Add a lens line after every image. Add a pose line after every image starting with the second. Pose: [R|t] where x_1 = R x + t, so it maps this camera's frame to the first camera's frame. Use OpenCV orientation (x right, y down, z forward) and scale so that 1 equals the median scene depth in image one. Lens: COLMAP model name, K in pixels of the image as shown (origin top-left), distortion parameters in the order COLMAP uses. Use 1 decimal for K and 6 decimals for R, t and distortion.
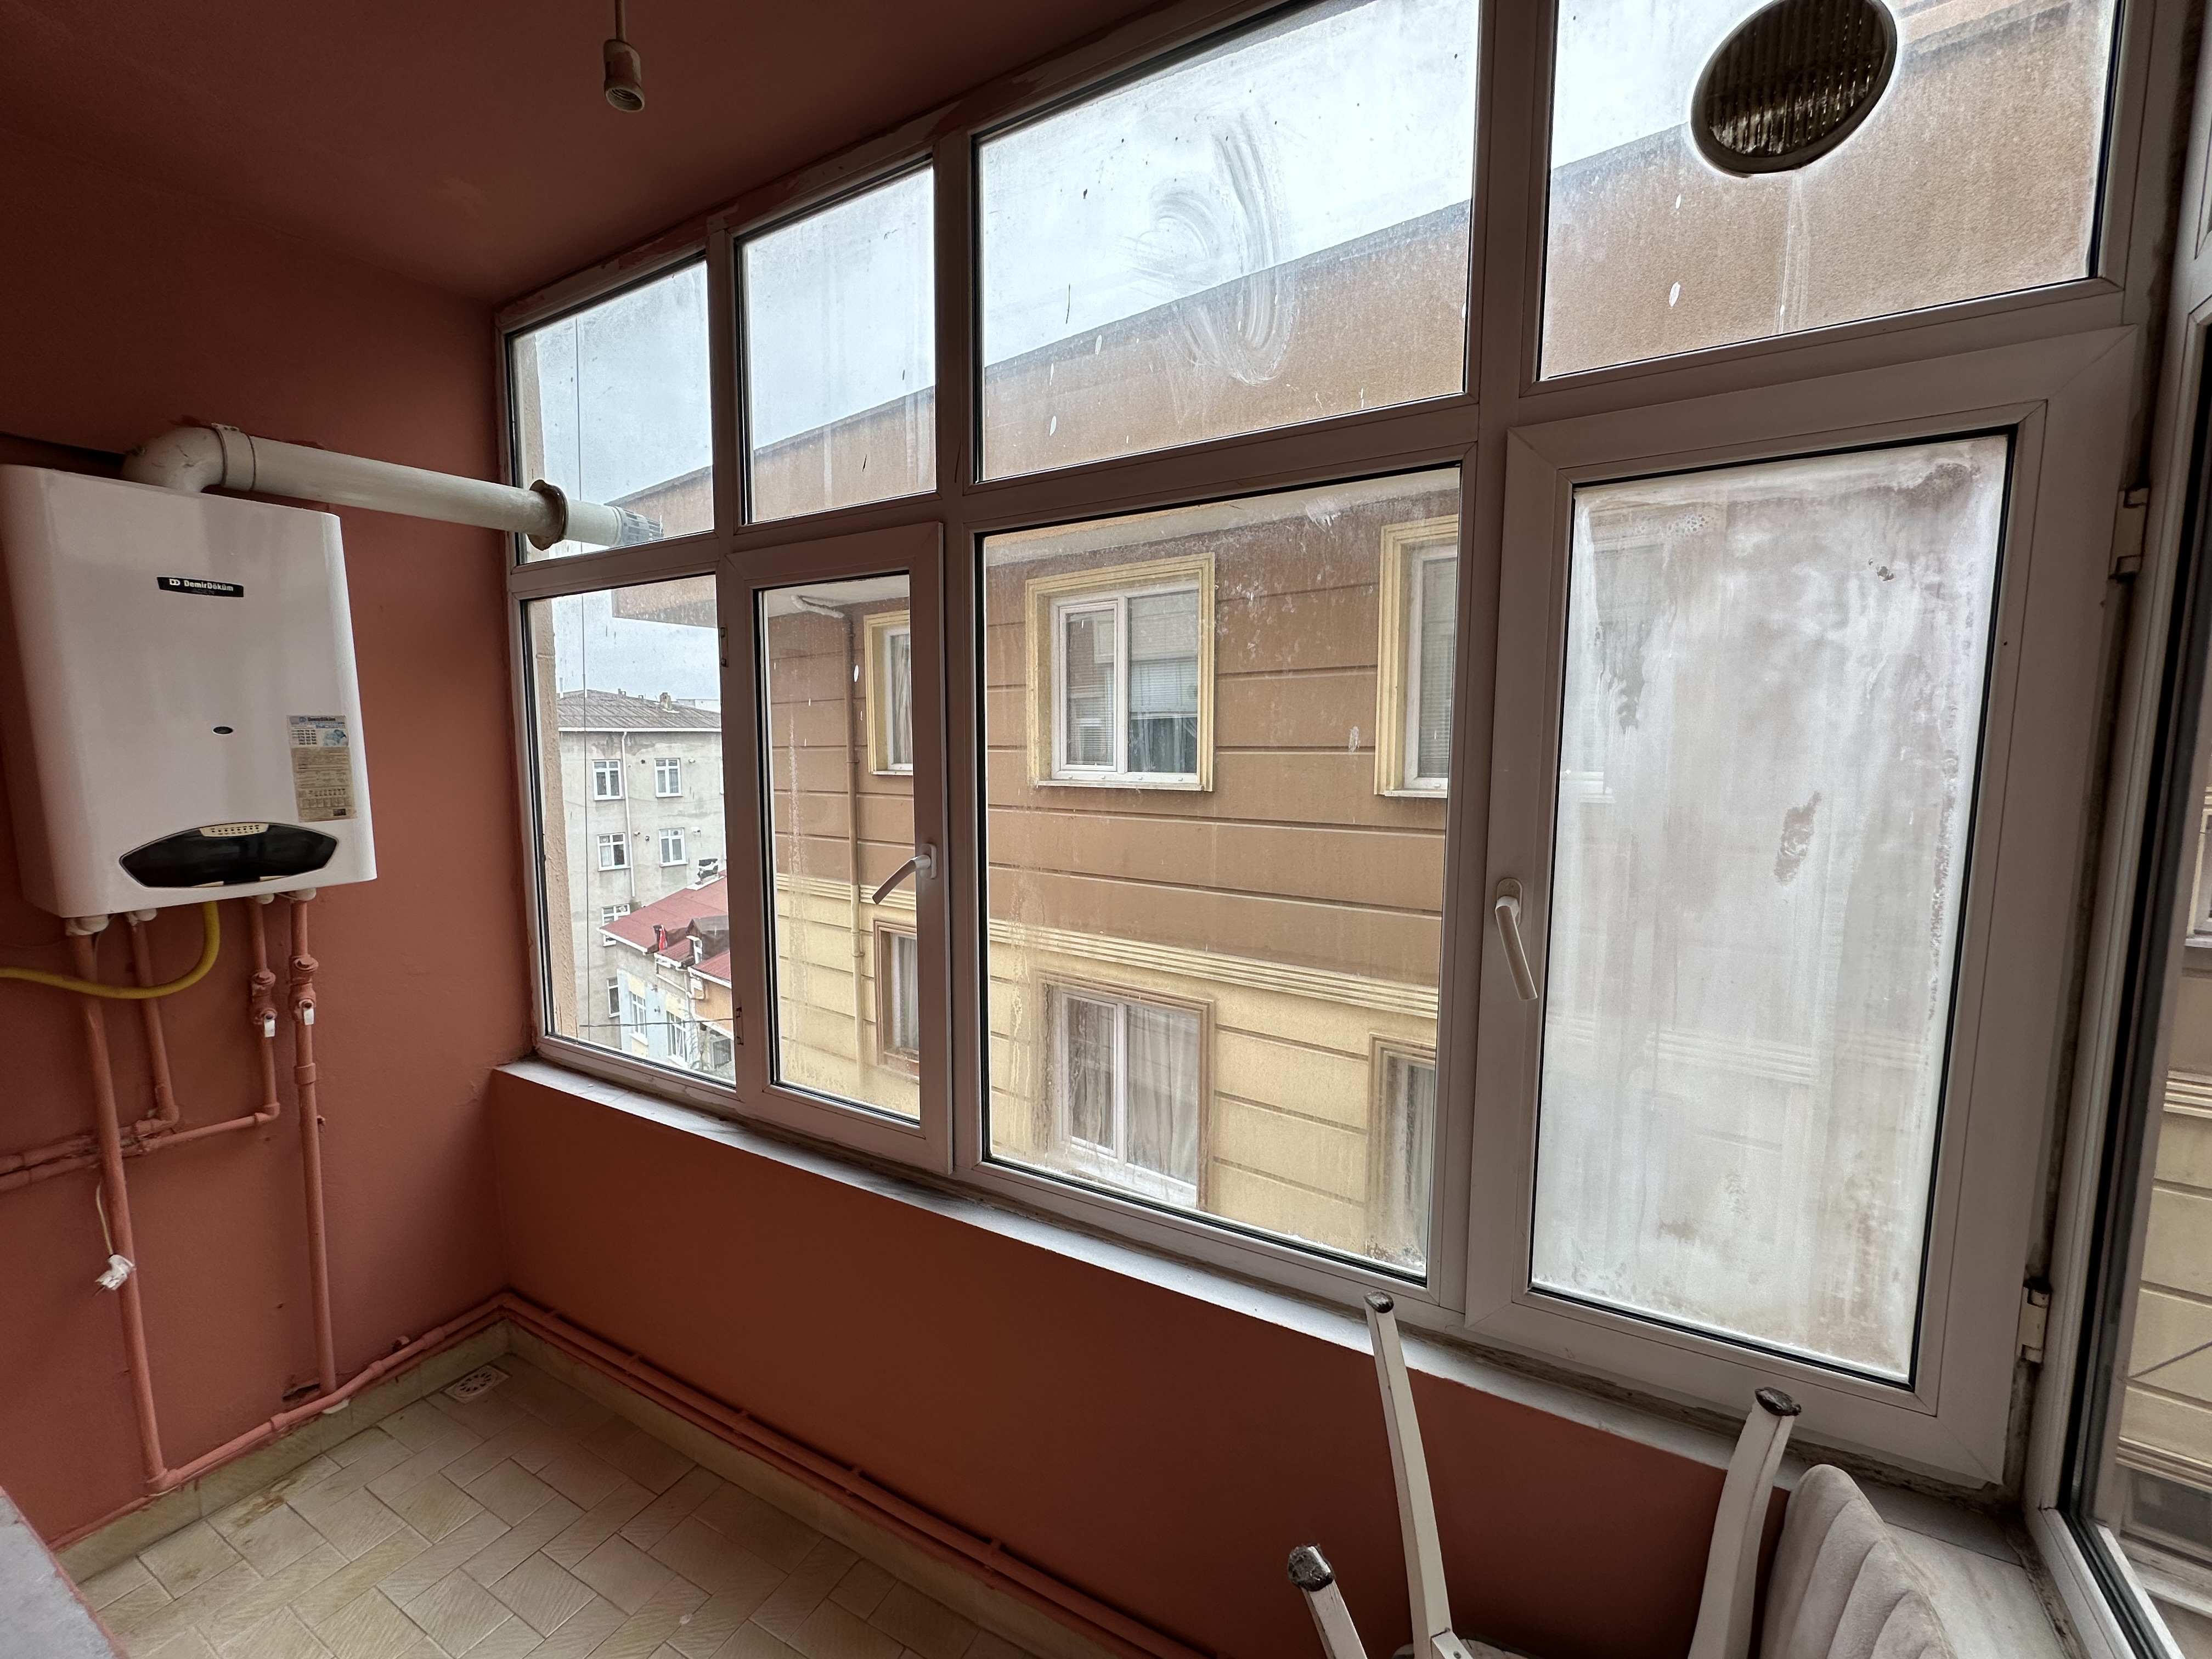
lens RADIAL K [[884.4, 0, 1116.3], [0, 884.4, 827.5], [0, 0, 1]] dist [0.002052, 0.000222]
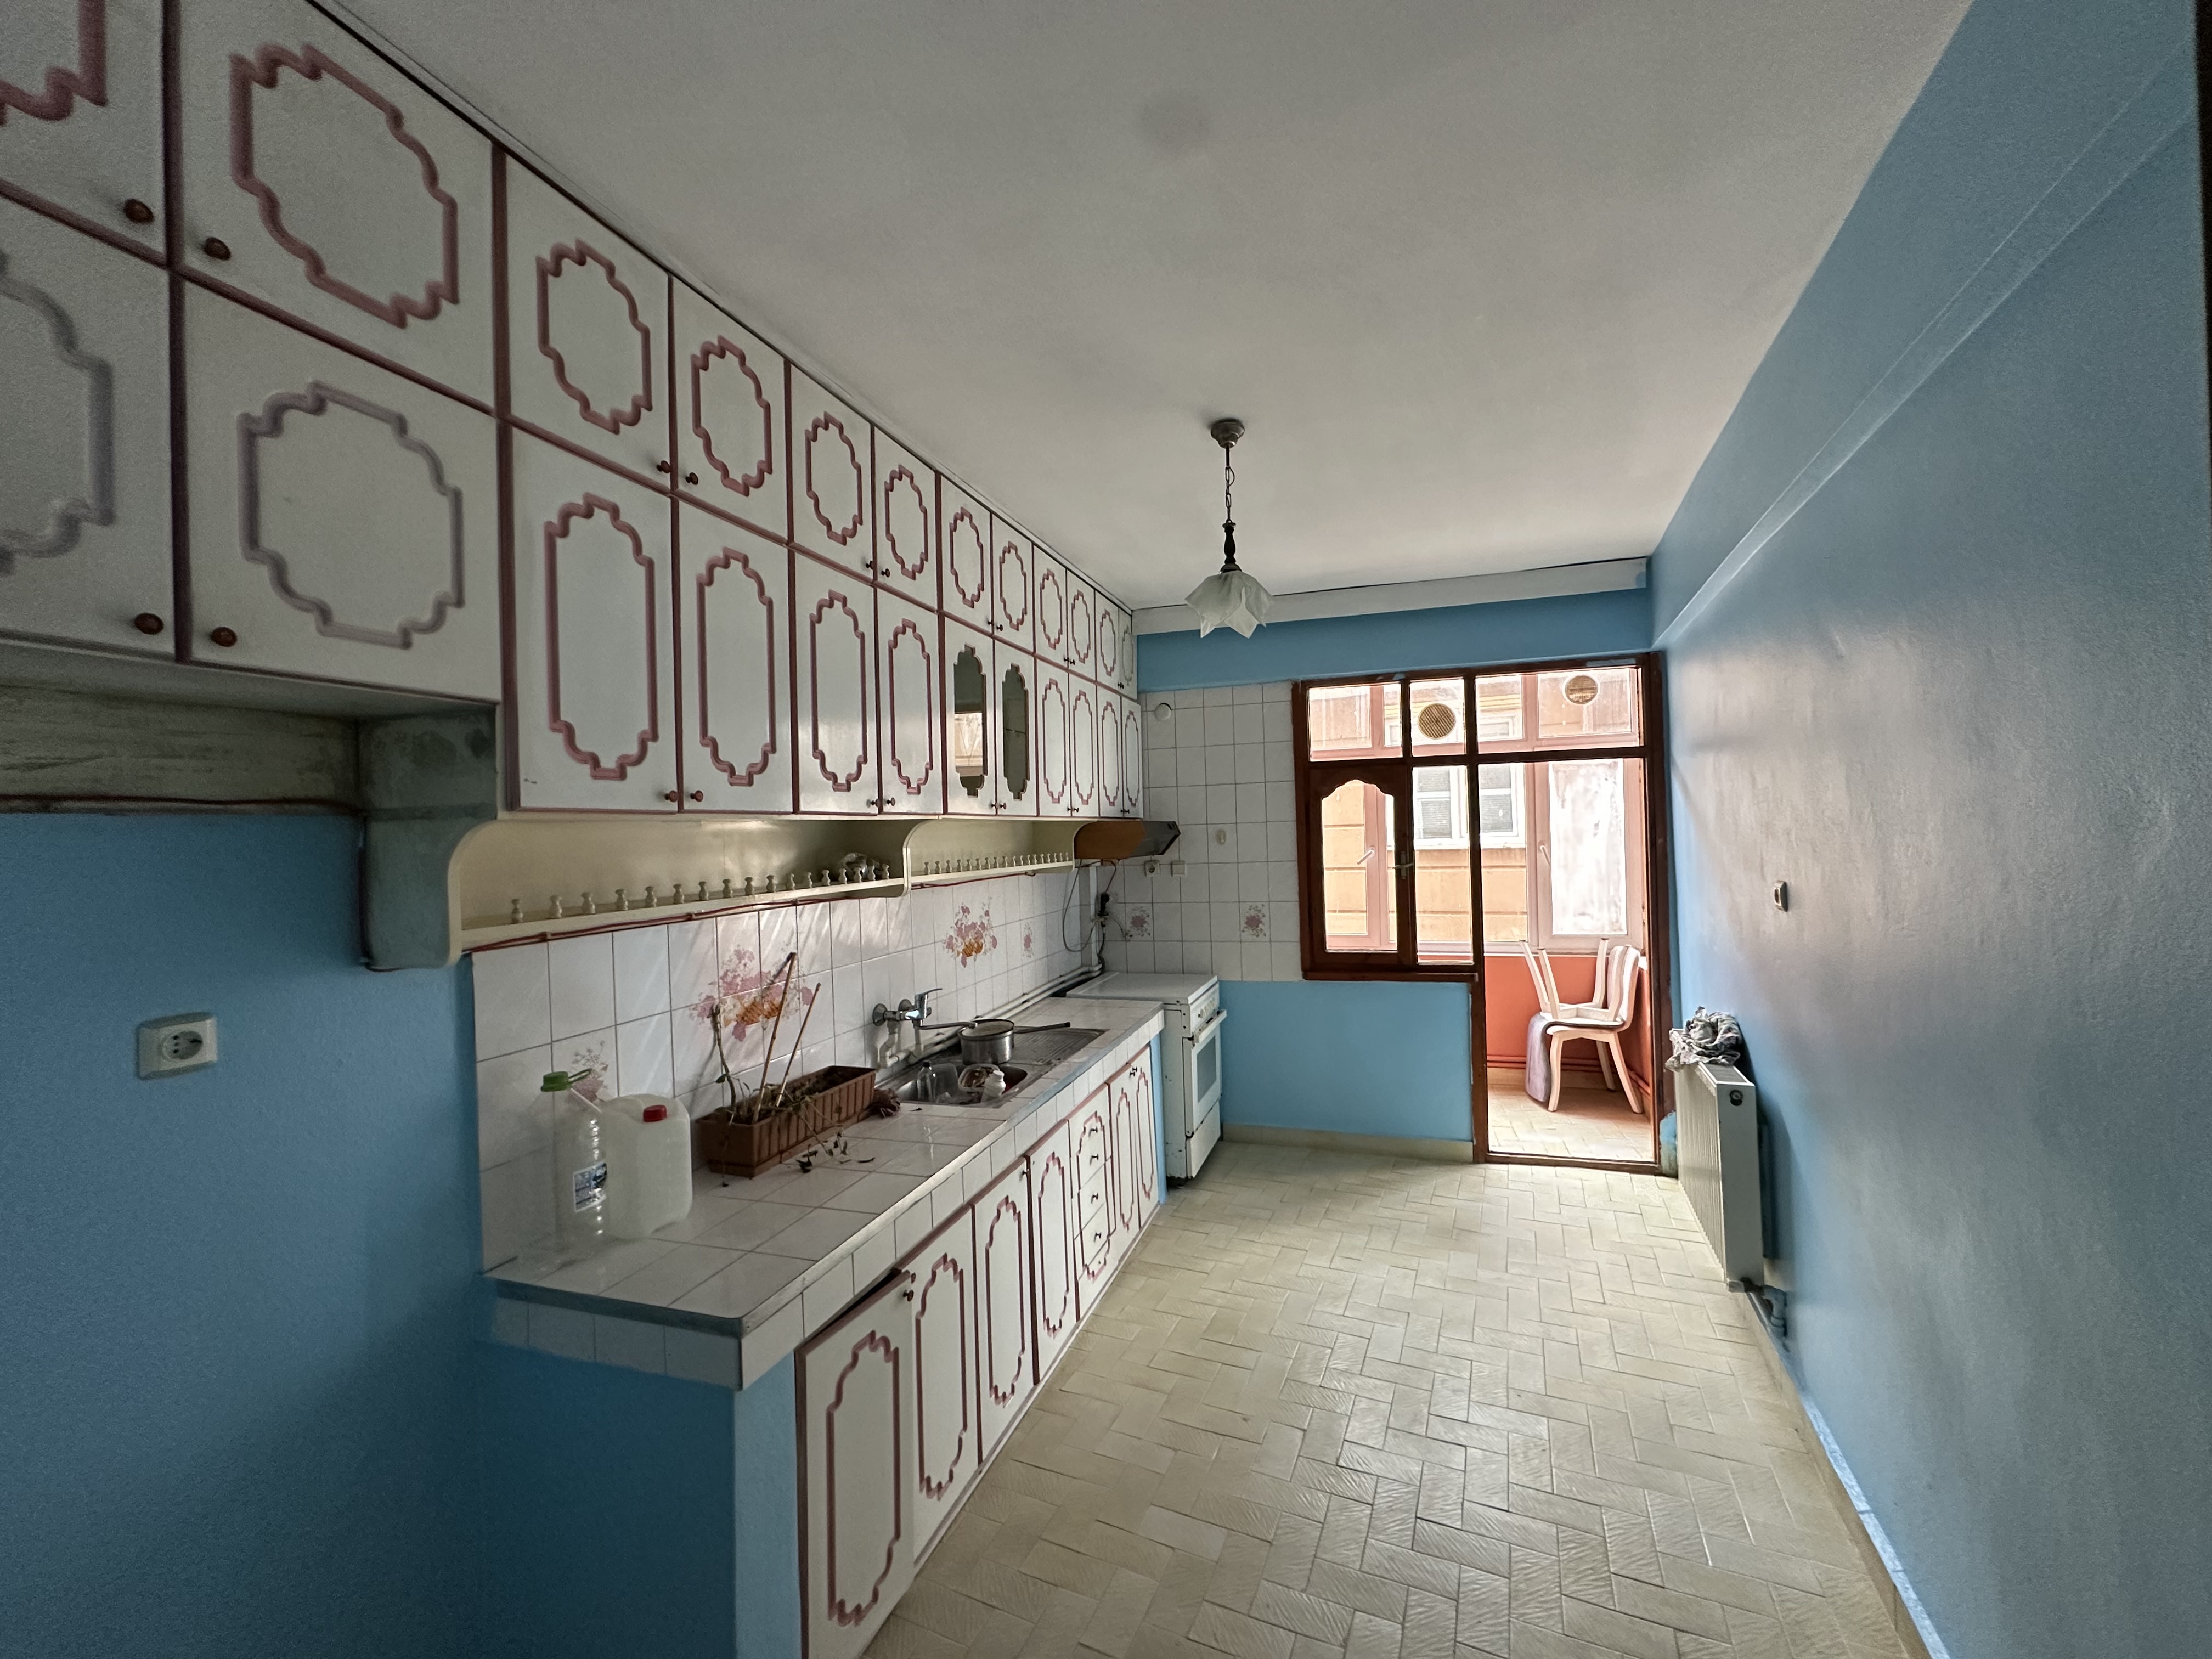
lens RADIAL K [[884.4, 0, 1108.7], [0, 884.4, 825.5], [0, 0, 1]] dist [0.002052, 0.000222]
pose [[0.982128, -0.027322, 0.186218, -2.829713], [0.048367, 0.992818, -0.109425, 0.395506], [-0.181891, 0.116476, 0.976396, -3.339689]]
